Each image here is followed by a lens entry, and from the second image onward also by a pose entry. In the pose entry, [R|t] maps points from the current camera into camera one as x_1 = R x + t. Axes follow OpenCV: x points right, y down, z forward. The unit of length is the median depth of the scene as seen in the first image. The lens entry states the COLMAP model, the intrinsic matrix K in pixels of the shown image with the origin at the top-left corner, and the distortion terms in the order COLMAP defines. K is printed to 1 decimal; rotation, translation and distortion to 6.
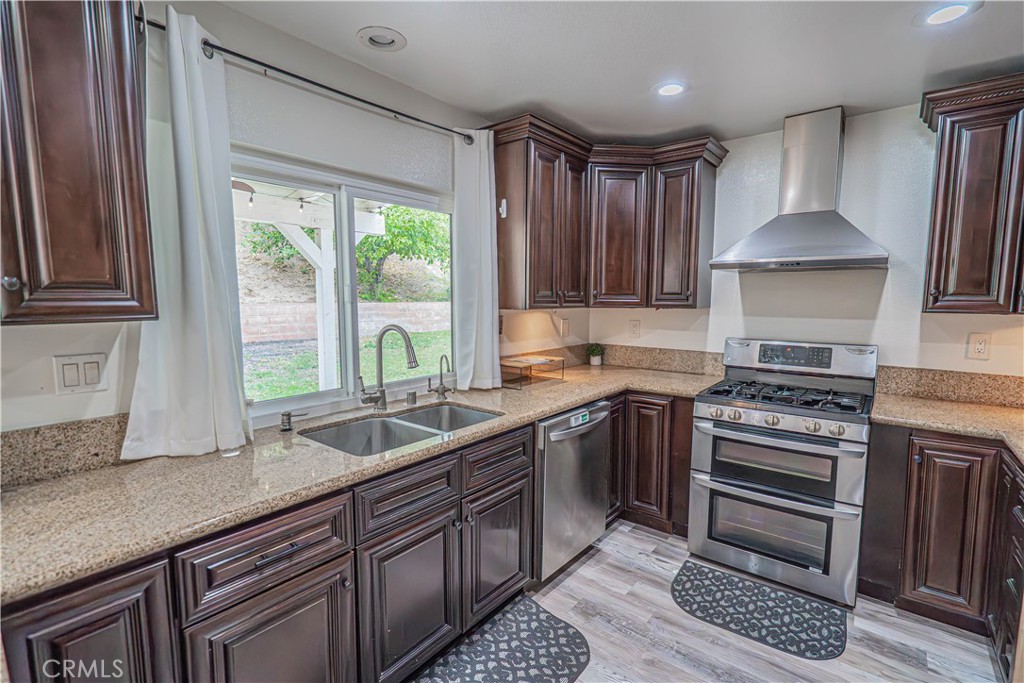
lens RADIAL K [[459.8, 0, 525.3], [0, 459.8, 344.2], [0, 0, 1]] dist [-0.004072, 0.002586]
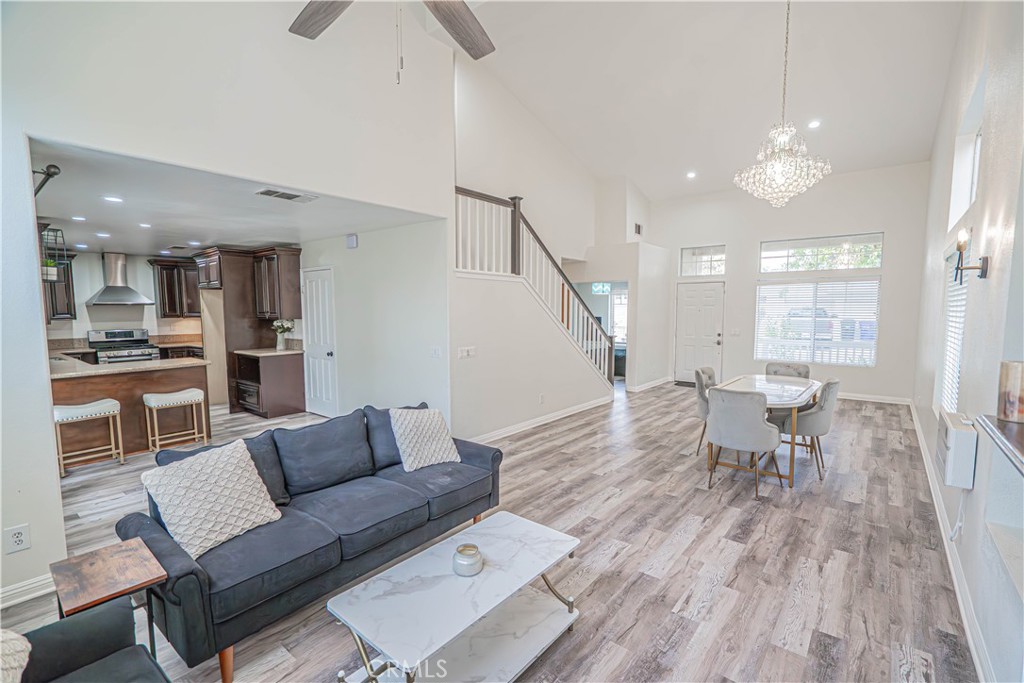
lens RADIAL K [[459.8, 0, 519.1], [0, 459.8, 348.8], [0, 0, 1]] dist [-0.004072, 0.002586]
pose [[-0.000807, -0.094527, 0.995522, -2.477630], [0.112203, 0.989227, 0.094020, 0.132325], [-0.993685, 0.111777, 0.009808, -1.625602]]
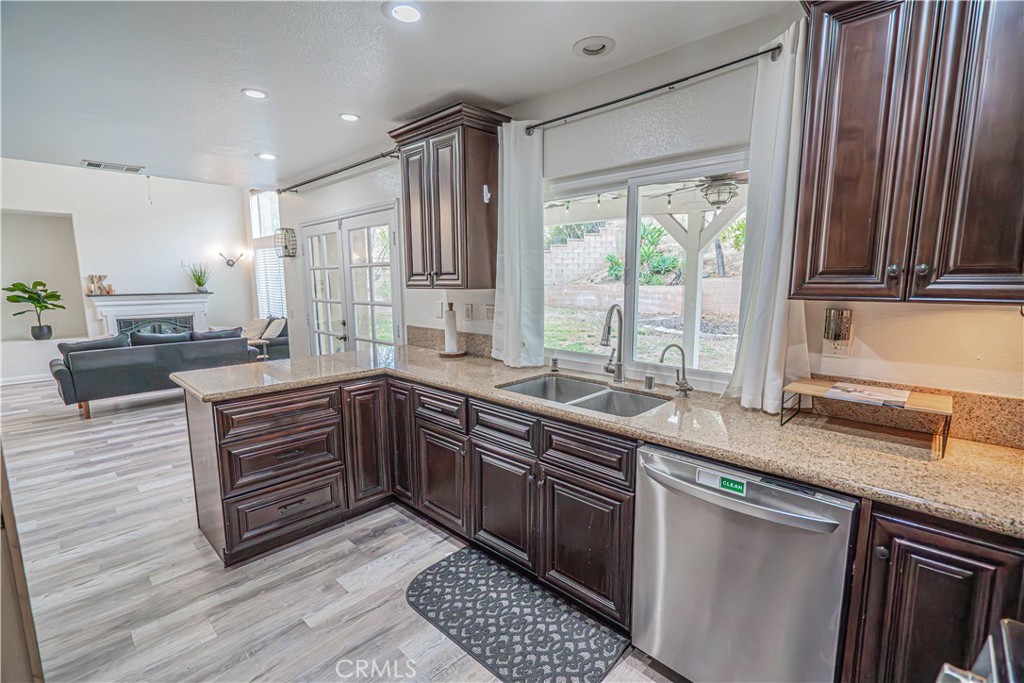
lens RADIAL K [[459.8, 0, 516.8], [0, 459.8, 346.2], [0, 0, 1]] dist [-0.004072, 0.002586]
pose [[-0.084905, 0.140209, -0.986475, 0.687688], [-0.104356, 0.983354, 0.148747, -0.070282], [0.990909, 0.115574, -0.068860, 0.734259]]
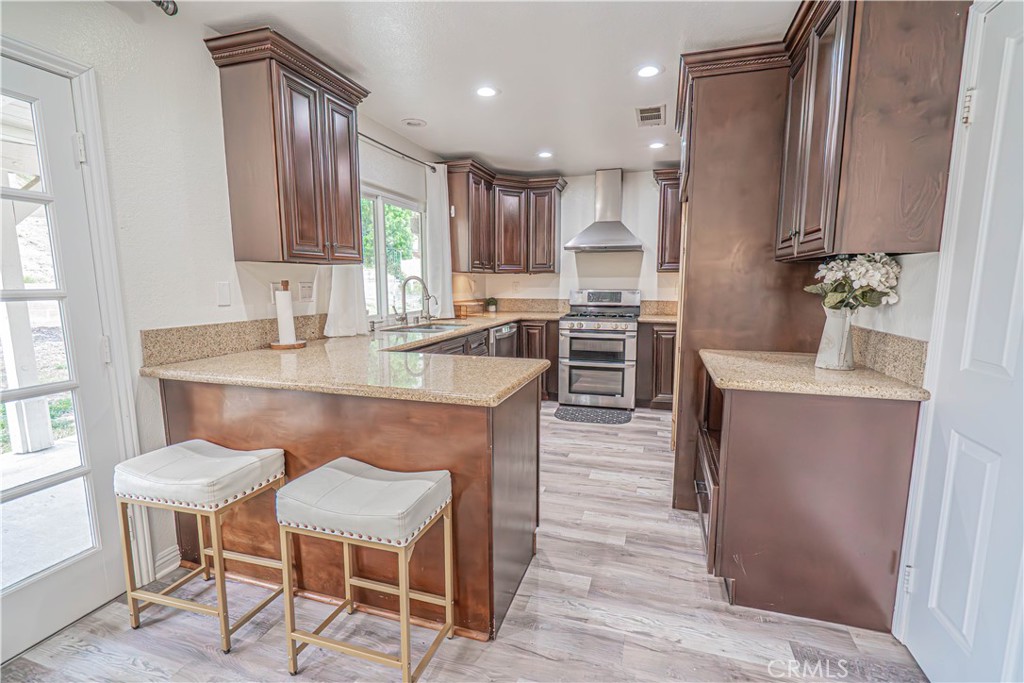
lens RADIAL K [[459.8, 0, 516.8], [0, 459.8, 343.9], [0, 0, 1]] dist [-0.004072, 0.002586]
pose [[0.932461, -0.052001, 0.357509, -0.476888], [0.041864, 0.998473, 0.036040, 0.146644], [-0.358837, -0.018640, 0.933214, -0.698900]]
